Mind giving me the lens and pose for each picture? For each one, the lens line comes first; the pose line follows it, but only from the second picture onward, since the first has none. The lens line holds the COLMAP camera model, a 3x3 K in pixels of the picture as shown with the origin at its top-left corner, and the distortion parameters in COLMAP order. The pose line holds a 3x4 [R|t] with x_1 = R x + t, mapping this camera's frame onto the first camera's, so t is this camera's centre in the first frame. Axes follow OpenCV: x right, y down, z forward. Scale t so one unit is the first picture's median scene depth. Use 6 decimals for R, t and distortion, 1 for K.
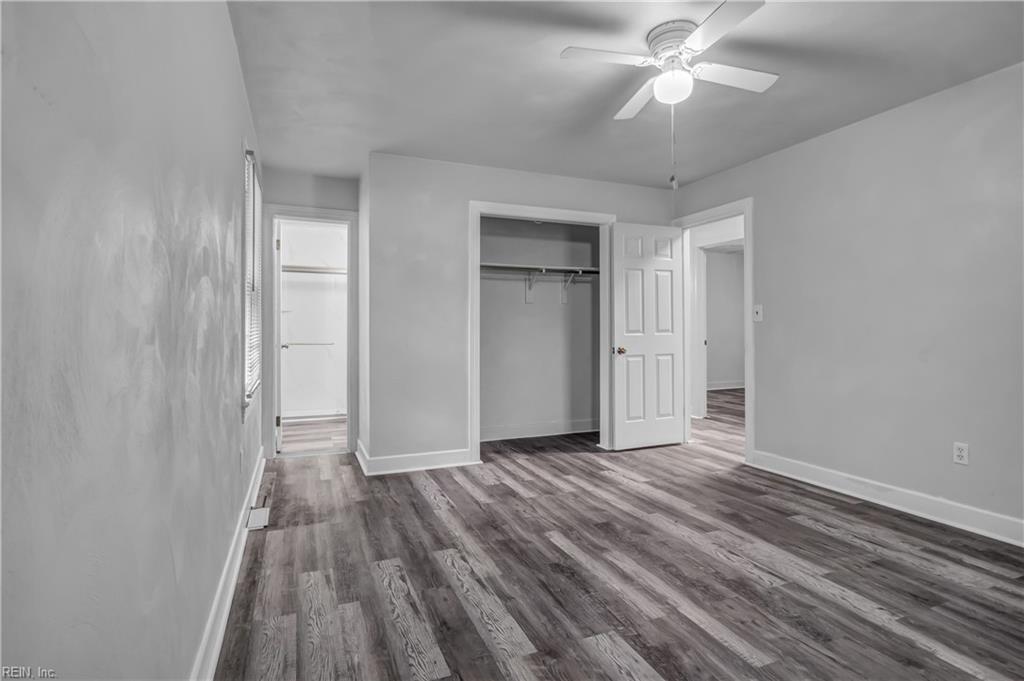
lens RADIAL K [[518.7, 0, 512.7], [0, 518.7, 337.6], [0, 0, 1]] dist [-0.004974, -0.002856]
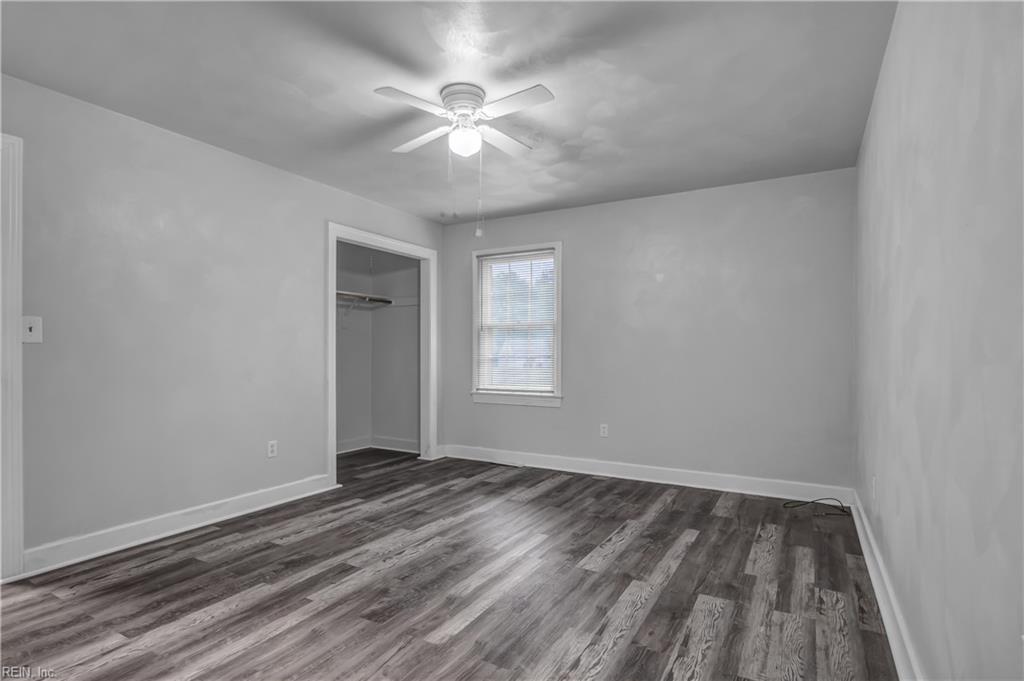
lens RADIAL K [[518.7, 0, 507.9], [0, 518.7, 343.8], [0, 0, 1]] dist [-0.004974, -0.002856]
pose [[-0.608902, 0.016557, 0.793072, -0.618240], [0.015631, 0.999838, -0.008873, -0.024603], [-0.793091, 0.006994, -0.609063, 1.498621]]
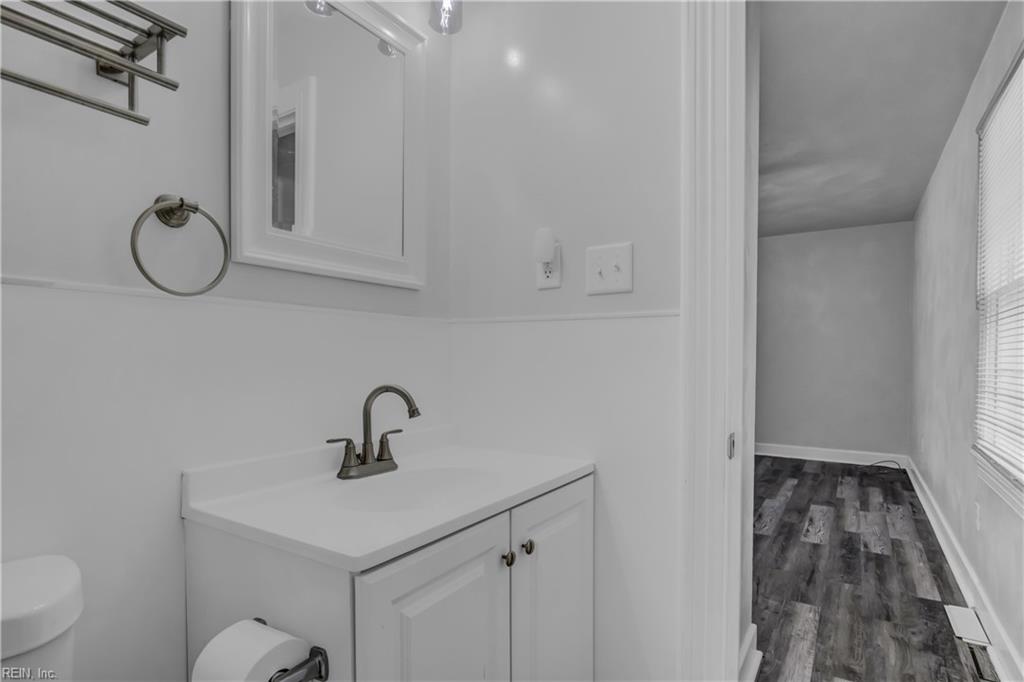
lens RADIAL K [[518.7, 0, 489.4], [0, 518.7, 362.2], [0, 0, 1]] dist [-0.004974, -0.002856]
pose [[-0.535648, -0.005623, 0.844423, -0.879560], [0.021466, 0.999564, 0.020272, -0.059910], [-0.844169, 0.028985, -0.535294, 2.308486]]
